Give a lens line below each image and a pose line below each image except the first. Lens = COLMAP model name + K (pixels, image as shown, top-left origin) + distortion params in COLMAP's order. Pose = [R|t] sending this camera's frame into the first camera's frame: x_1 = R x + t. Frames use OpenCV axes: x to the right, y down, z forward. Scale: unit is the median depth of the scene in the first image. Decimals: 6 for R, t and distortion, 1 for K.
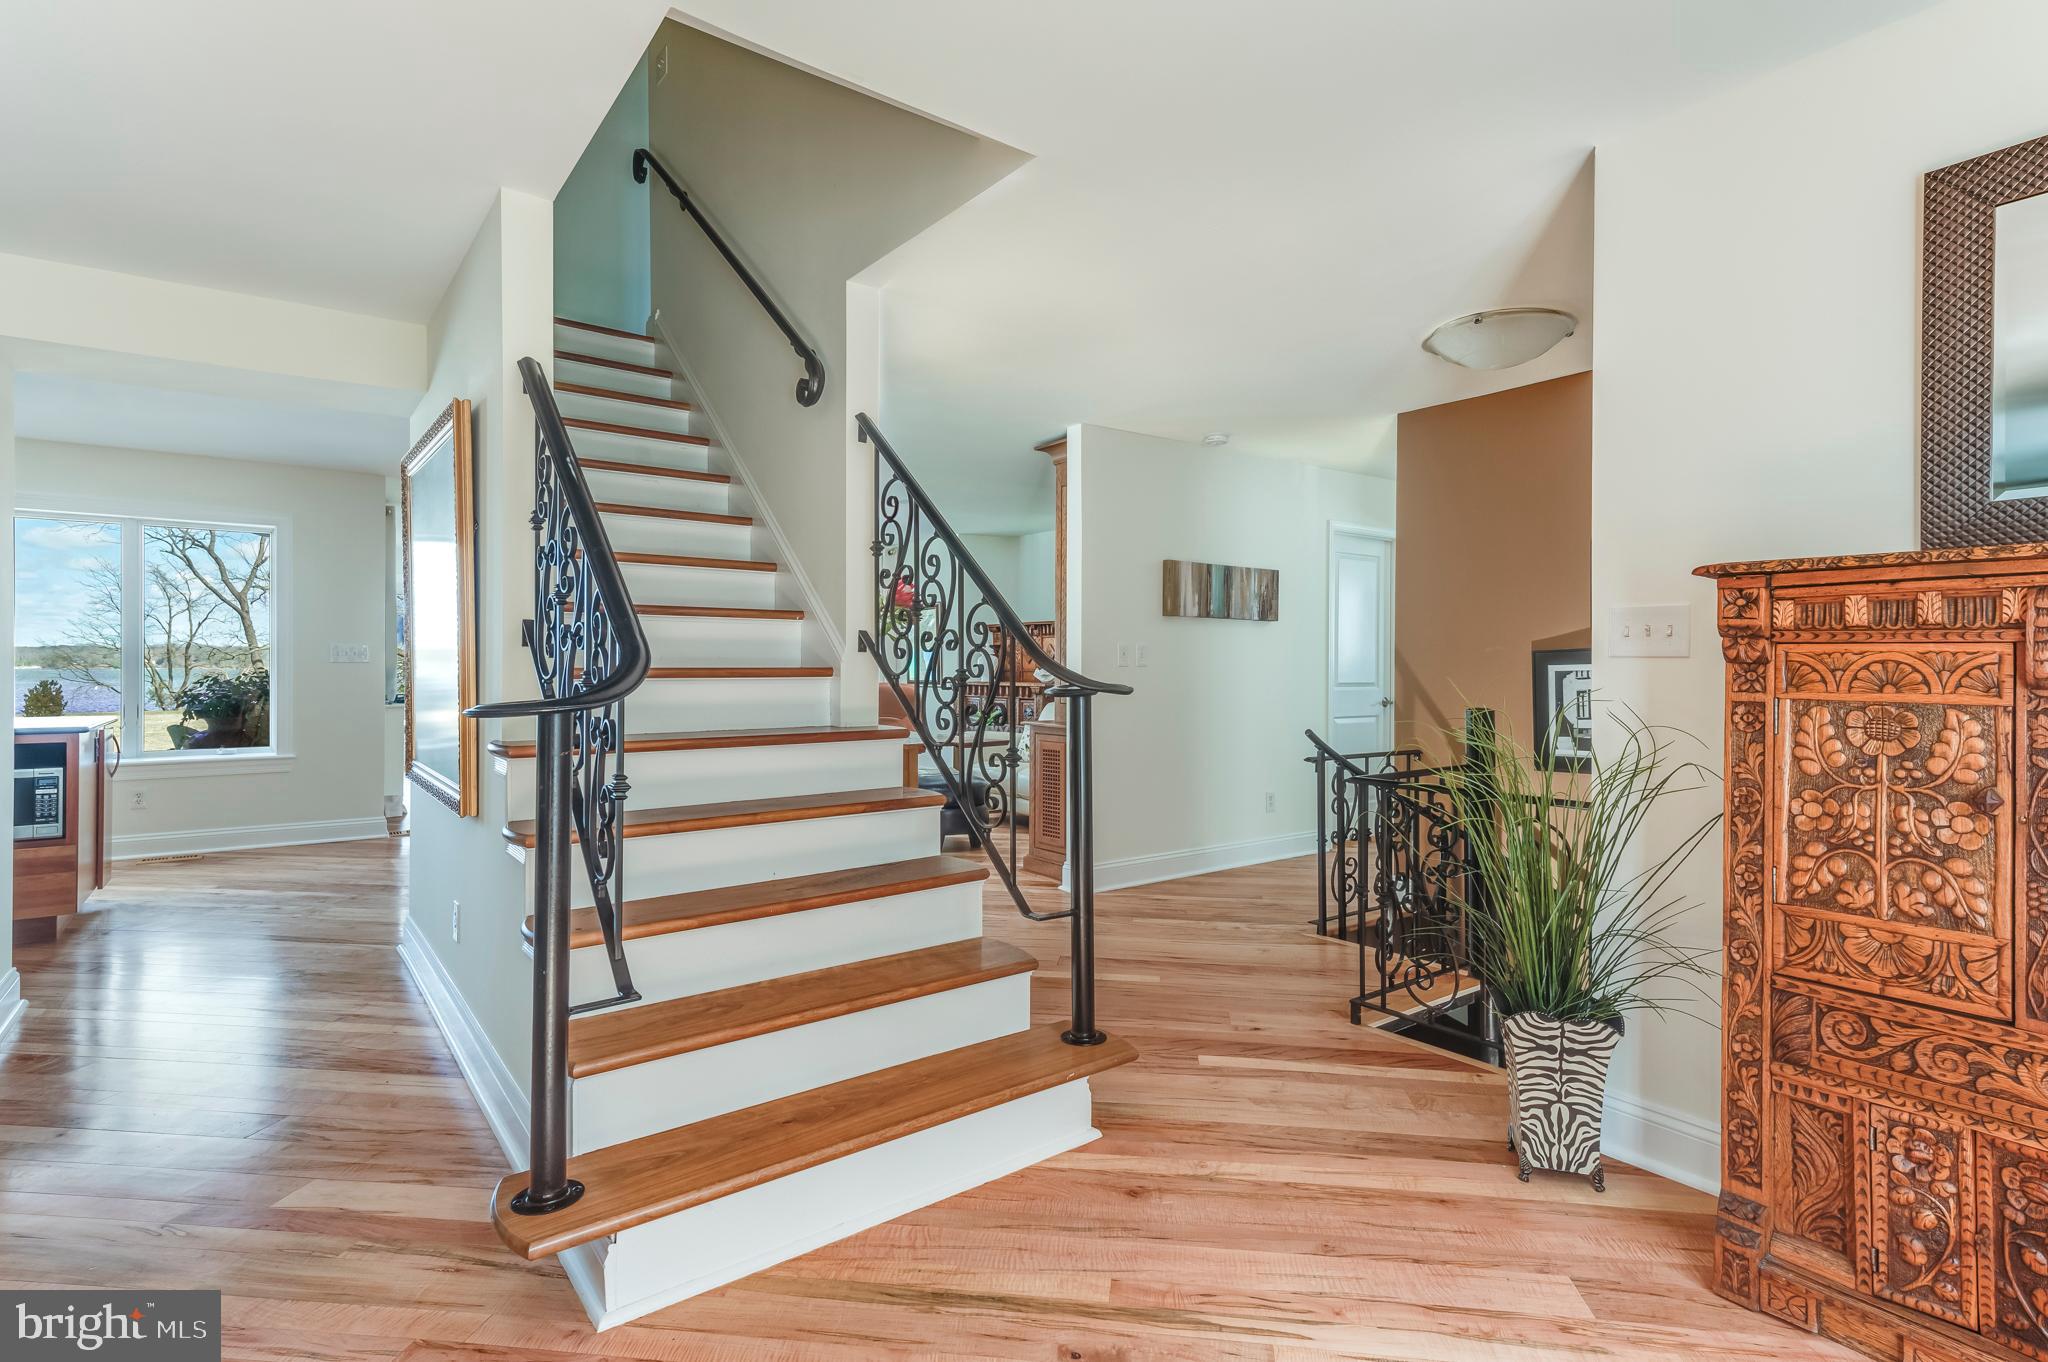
lens RADIAL K [[944.0, 0, 1015.8], [0, 944.0, 662.2], [0, 0, 1]] dist [0.006090, -0.000140]
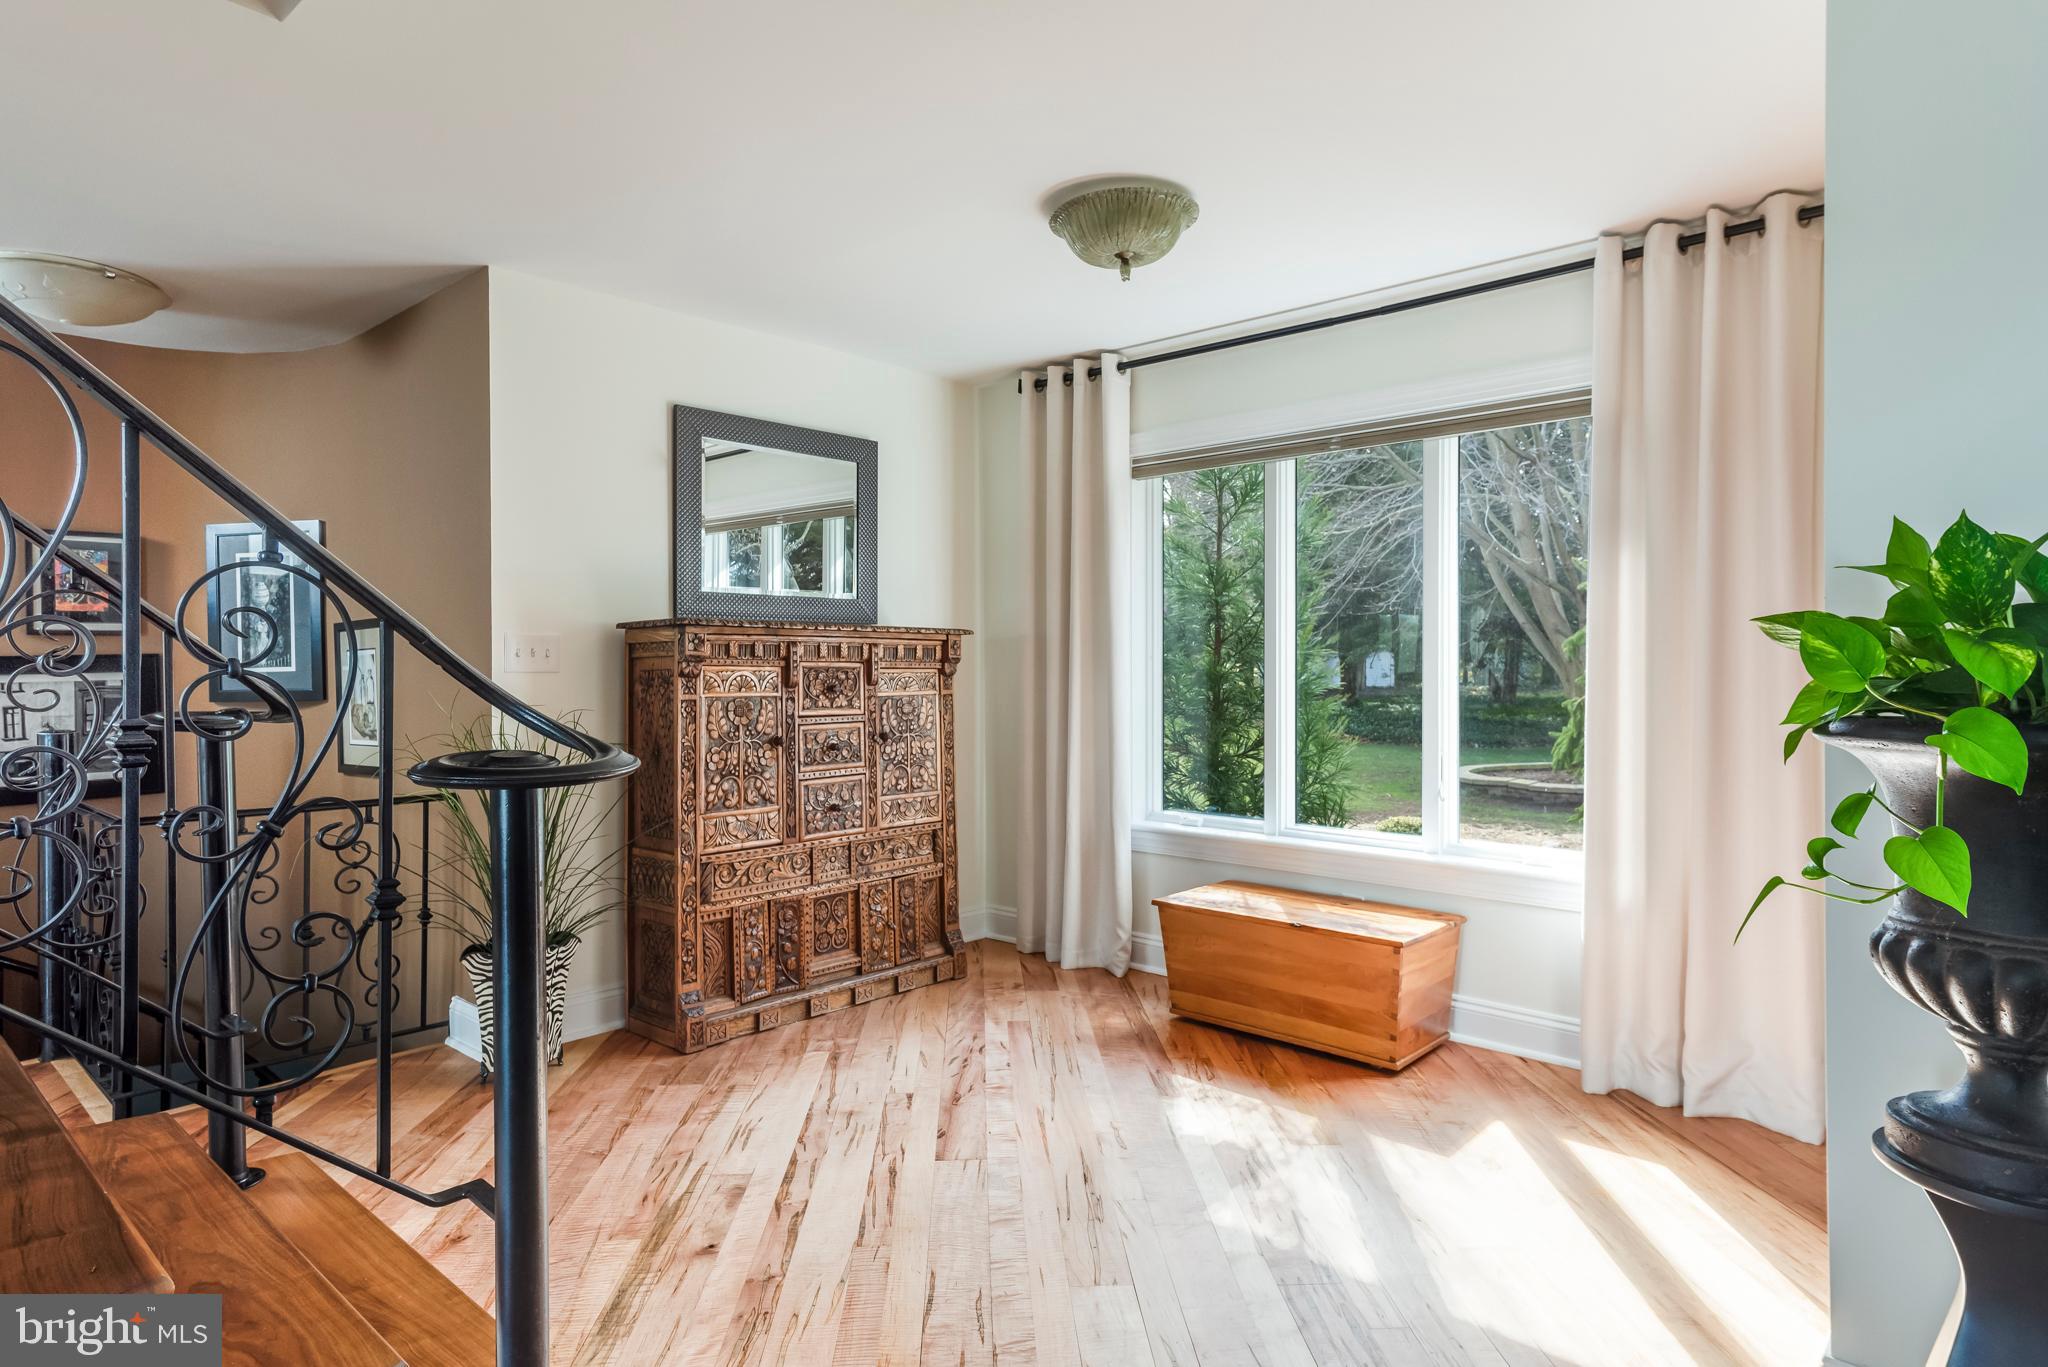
lens RADIAL K [[1121.5, 0, 1032.1], [0, 1121.5, 666.4], [0, 0, 1]] dist [0.022400, -0.004127]
pose [[-0.200625, 0.002067, 0.979666, -1.416161], [-0.001921, 0.999995, -0.002503, -0.015244], [-0.979666, -0.002384, -0.200620, 0.858955]]
